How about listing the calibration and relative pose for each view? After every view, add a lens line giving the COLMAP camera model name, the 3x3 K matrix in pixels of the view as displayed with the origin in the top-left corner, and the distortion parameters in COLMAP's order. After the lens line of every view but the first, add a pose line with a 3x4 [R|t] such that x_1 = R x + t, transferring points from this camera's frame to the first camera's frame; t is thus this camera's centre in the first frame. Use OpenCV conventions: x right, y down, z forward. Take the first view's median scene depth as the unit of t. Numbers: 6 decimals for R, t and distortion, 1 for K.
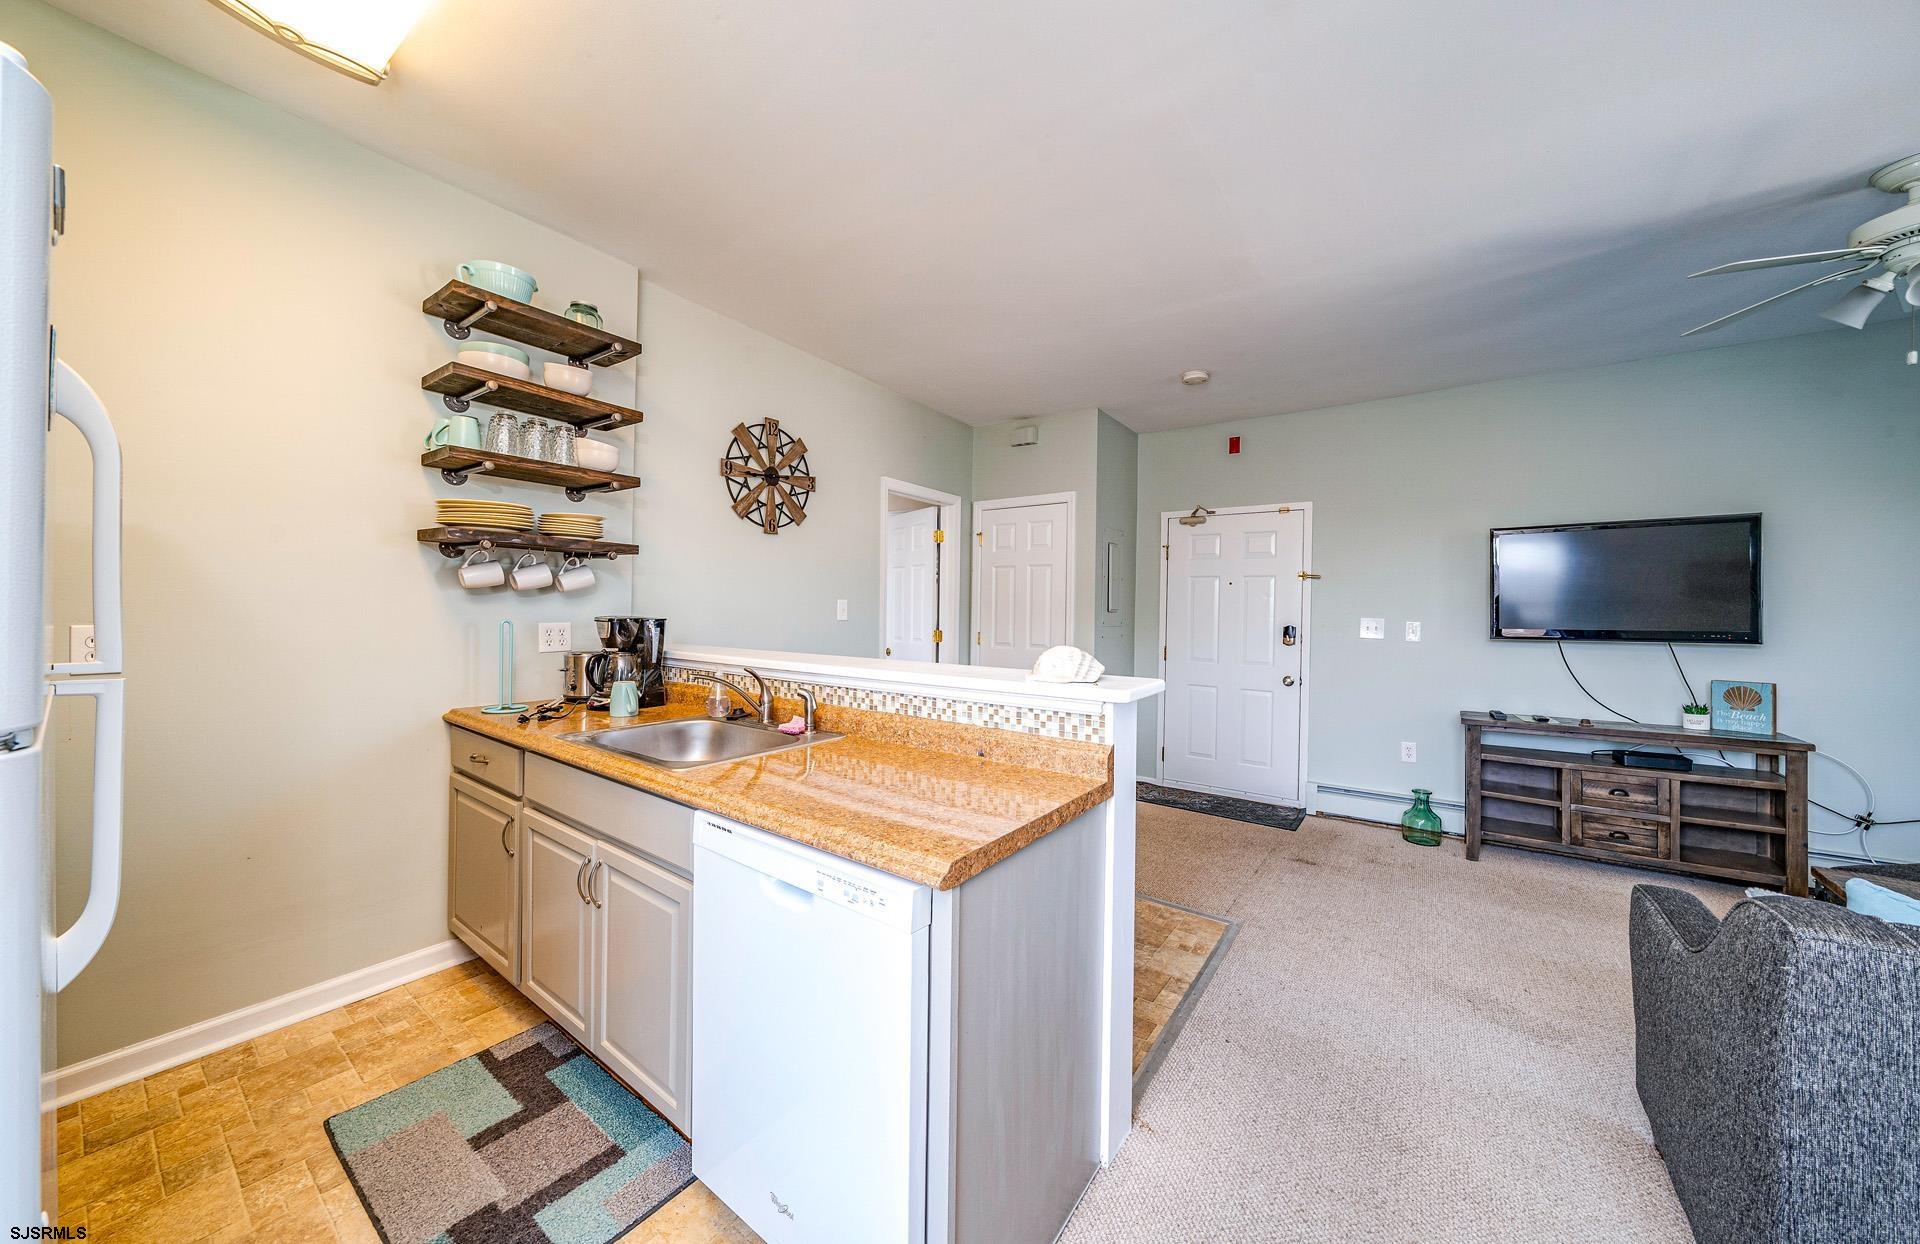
lens RADIAL K [[639.3, 0, 960.0], [0, 639.3, 622.0], [0, 0, 1]] dist [0.000816, 0.000061]
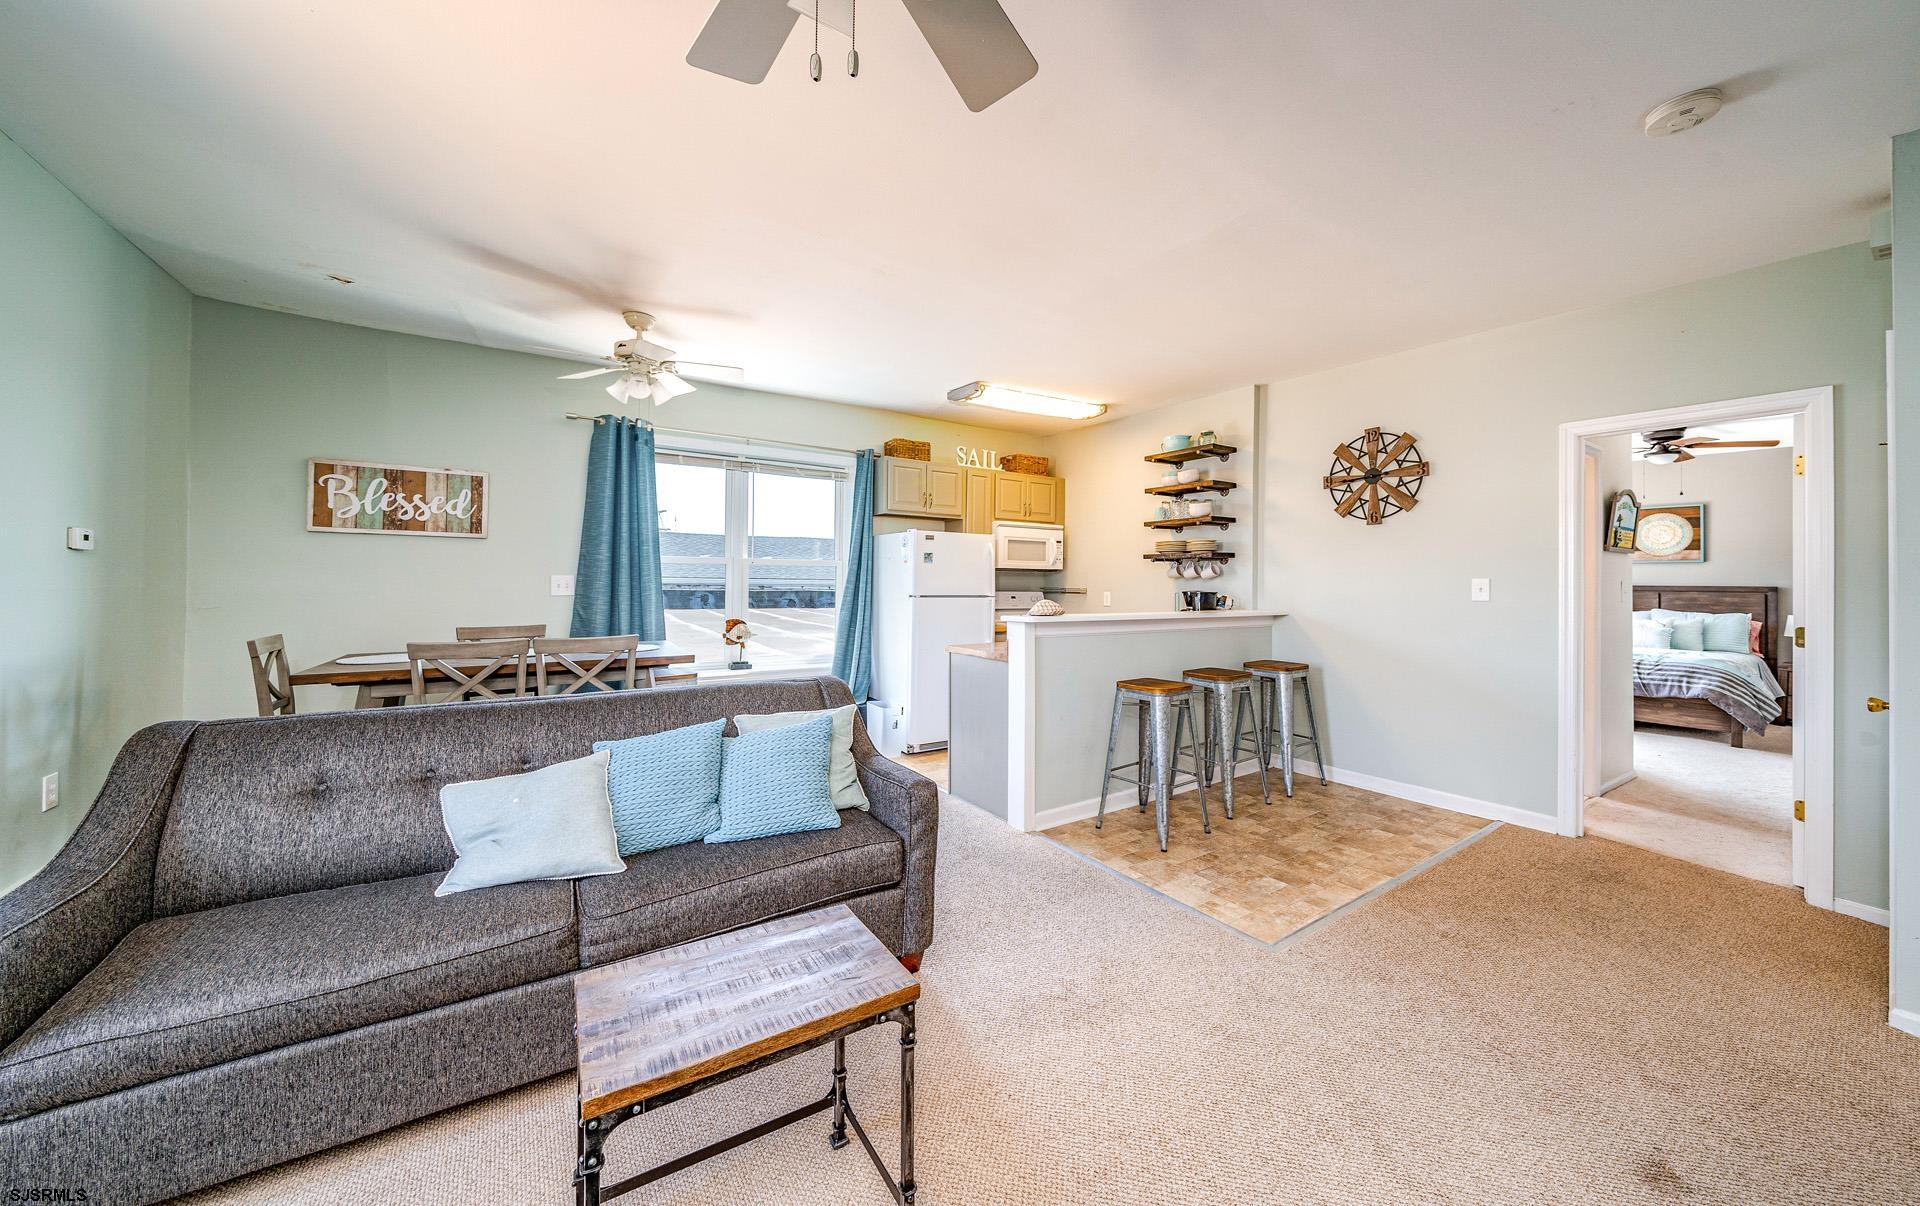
lens RADIAL K [[670.7, 0, 950.9], [0, 670.7, 572.3], [0, 0, 1]] dist [-0.006120, 0.000120]
pose [[-0.353456, -0.017399, -0.935289, 1.155973], [-0.020590, 0.999729, -0.010816, -0.020347], [0.935224, 0.015435, -0.353719, 0.719716]]
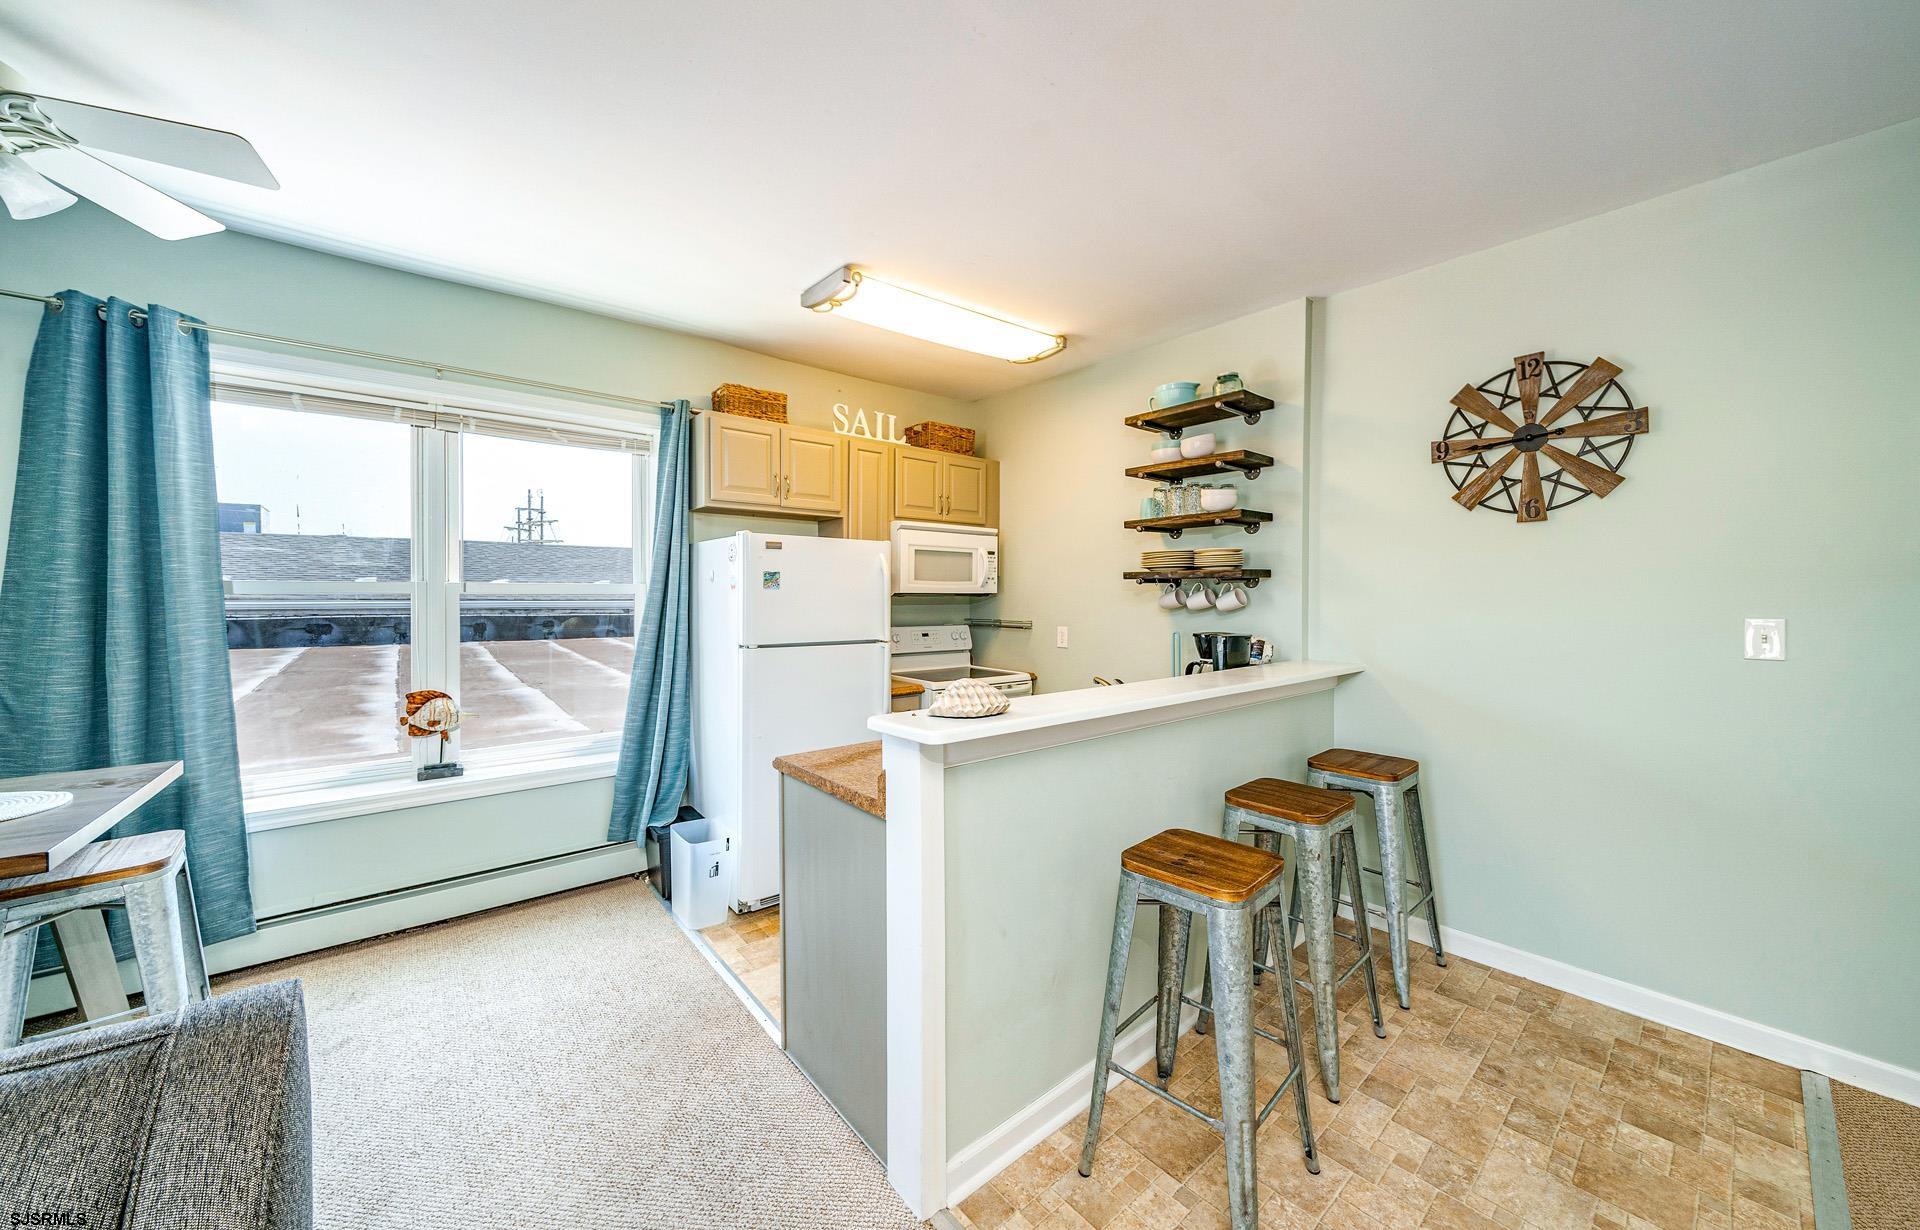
lens RADIAL K [[672.0, 0, 957.4], [0, 672.0, 595.8], [0, 0, 1]] dist [-0.009974, -0.000023]
pose [[-0.245193, 0.000726, -0.969474, 0.556943], [-0.012443, 0.999915, 0.003896, -0.054242], [0.969394, 0.013019, -0.245163, 0.590452]]
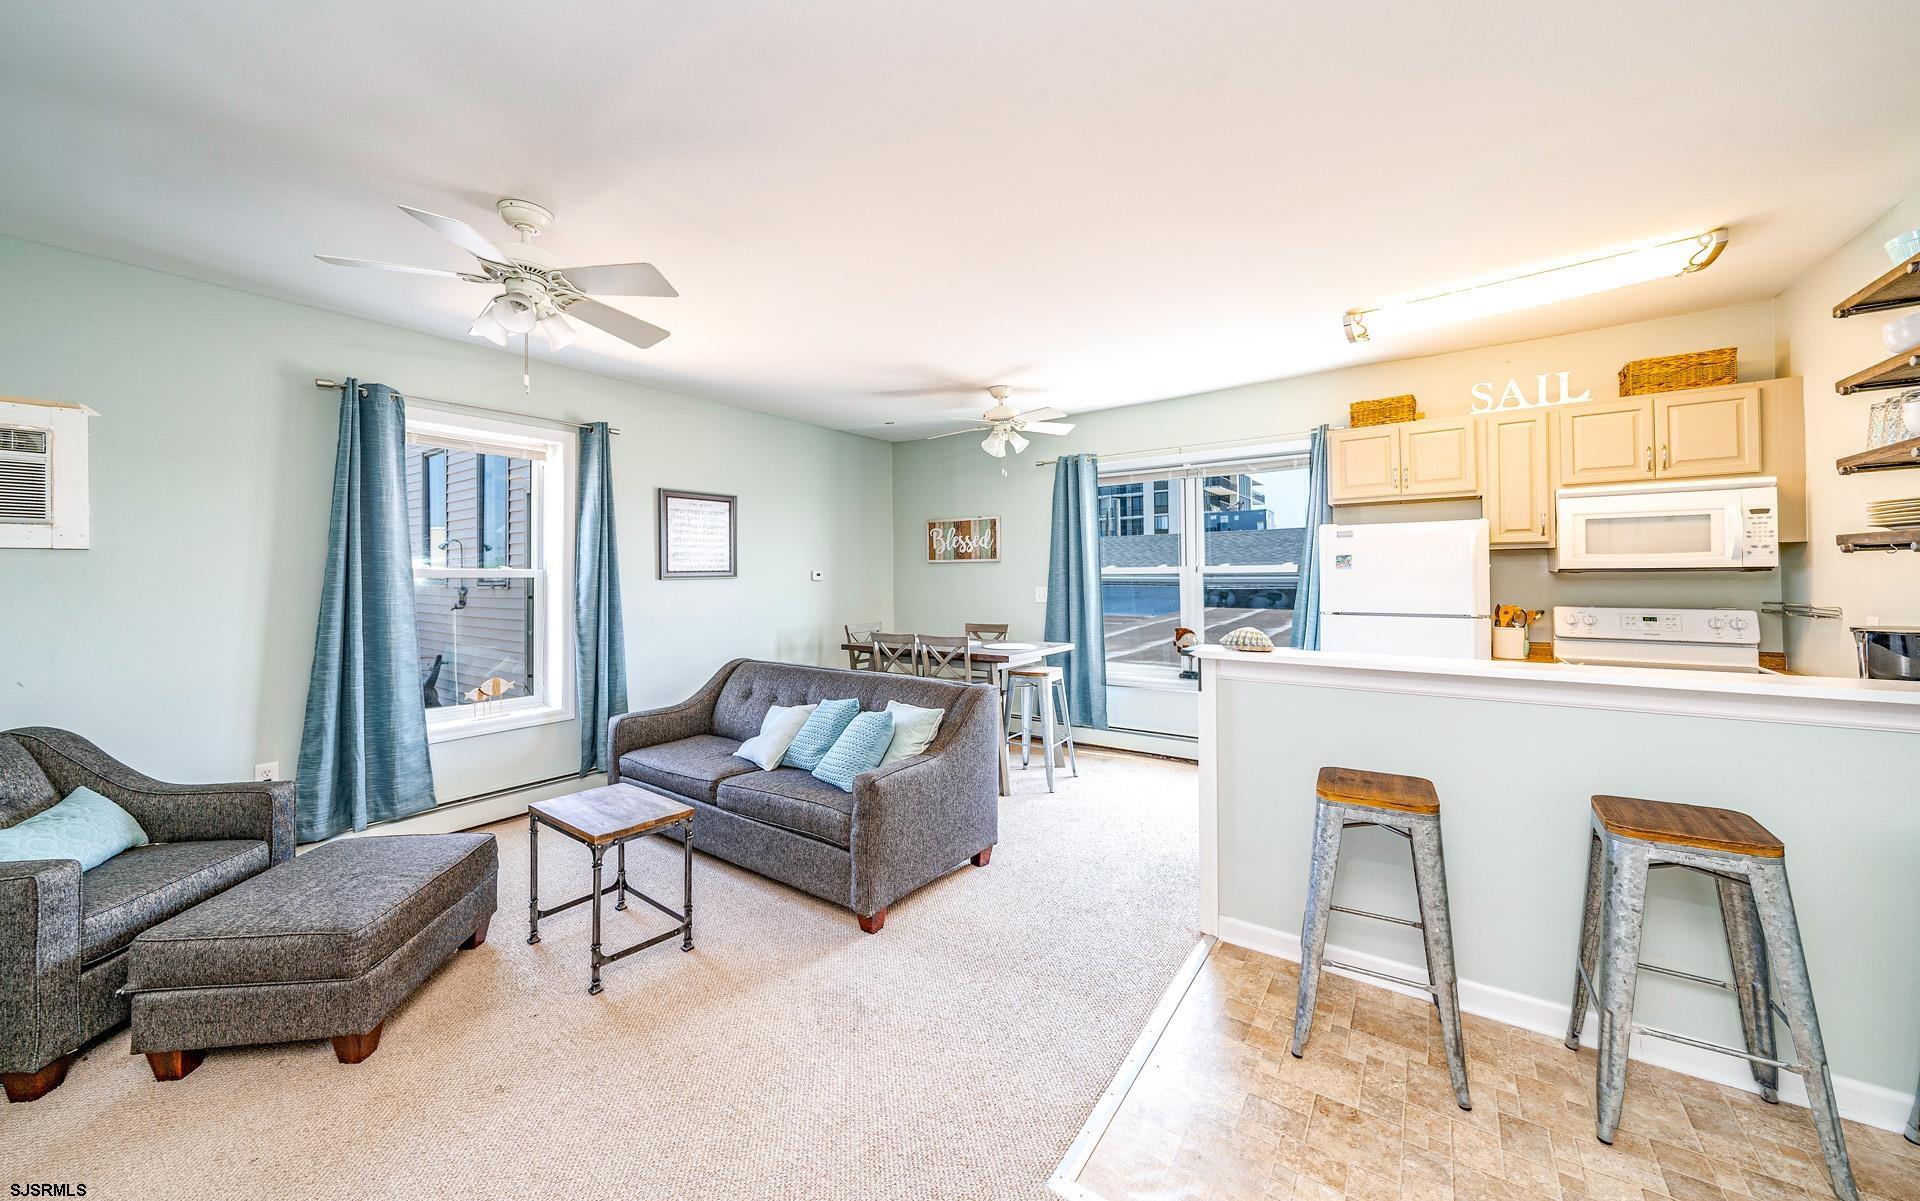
lens RADIAL K [[670.7, 0, 950.9], [0, 670.7, 569.8], [0, 0, 1]] dist [-0.006120, 0.000120]
pose [[-0.999934, 0.010742, 0.003992, 0.416219], [0.010759, 0.999934, 0.004102, -0.066100], [-0.003947, 0.004145, -0.999984, 1.266243]]
